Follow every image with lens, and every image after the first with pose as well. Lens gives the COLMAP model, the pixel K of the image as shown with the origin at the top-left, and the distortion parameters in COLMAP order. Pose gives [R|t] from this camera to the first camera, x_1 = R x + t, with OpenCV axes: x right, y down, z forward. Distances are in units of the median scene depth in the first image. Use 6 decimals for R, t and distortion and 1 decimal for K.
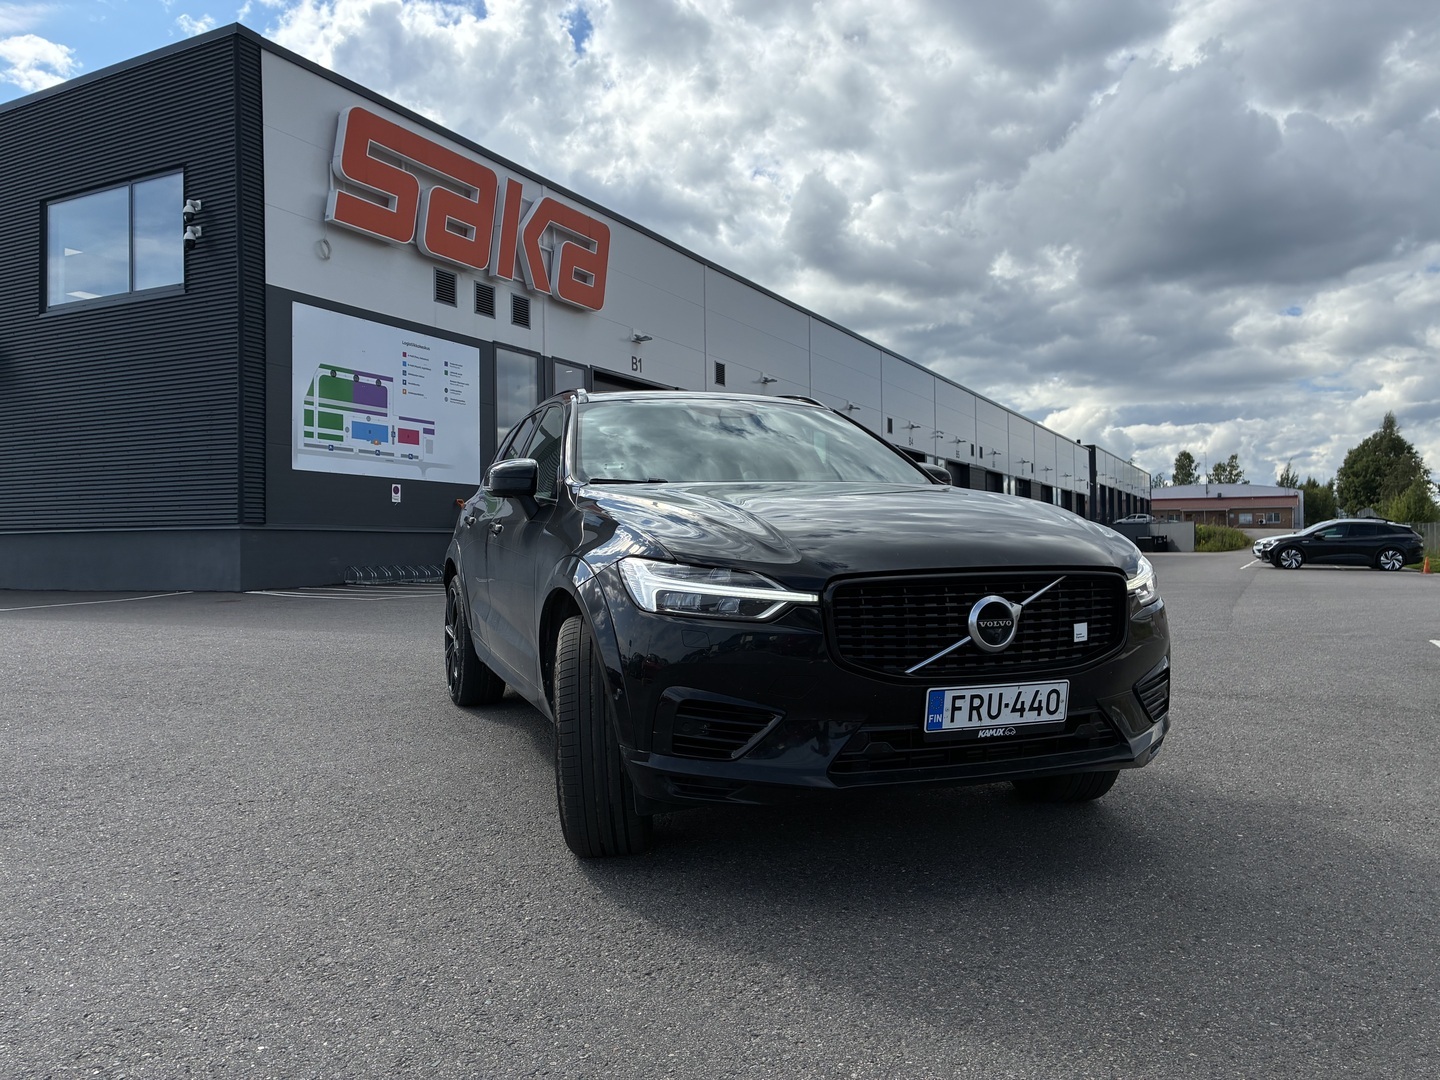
lens RADIAL K [[1098.6, 0, 720.0], [0, 1098.6, 540.0], [0, 0, 1]] dist [0.005382, 0.009640]
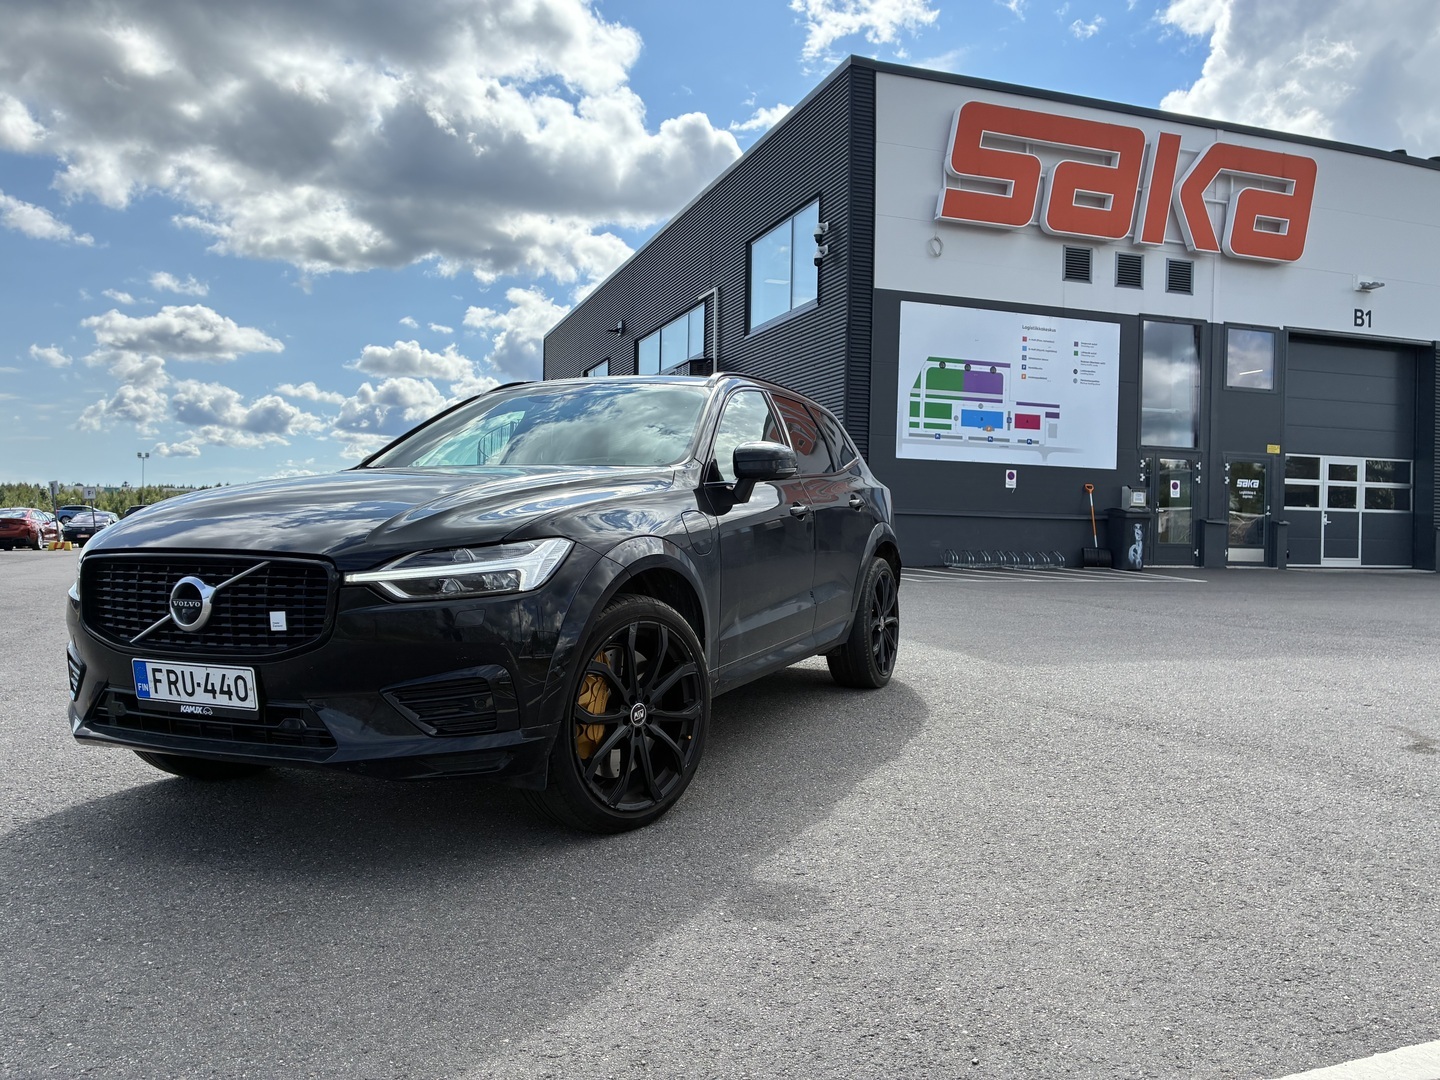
lens RADIAL K [[1088.5, 0, 697.9], [0, 1088.5, 543.2], [0, 0, 1]] dist [-0.002313, 0.047415]
pose [[0.725834, 0.029450, -0.687239, 0.192904], [-0.018403, 0.999557, 0.023397, -0.001995], [0.687623, -0.004335, 0.726055, 0.087122]]
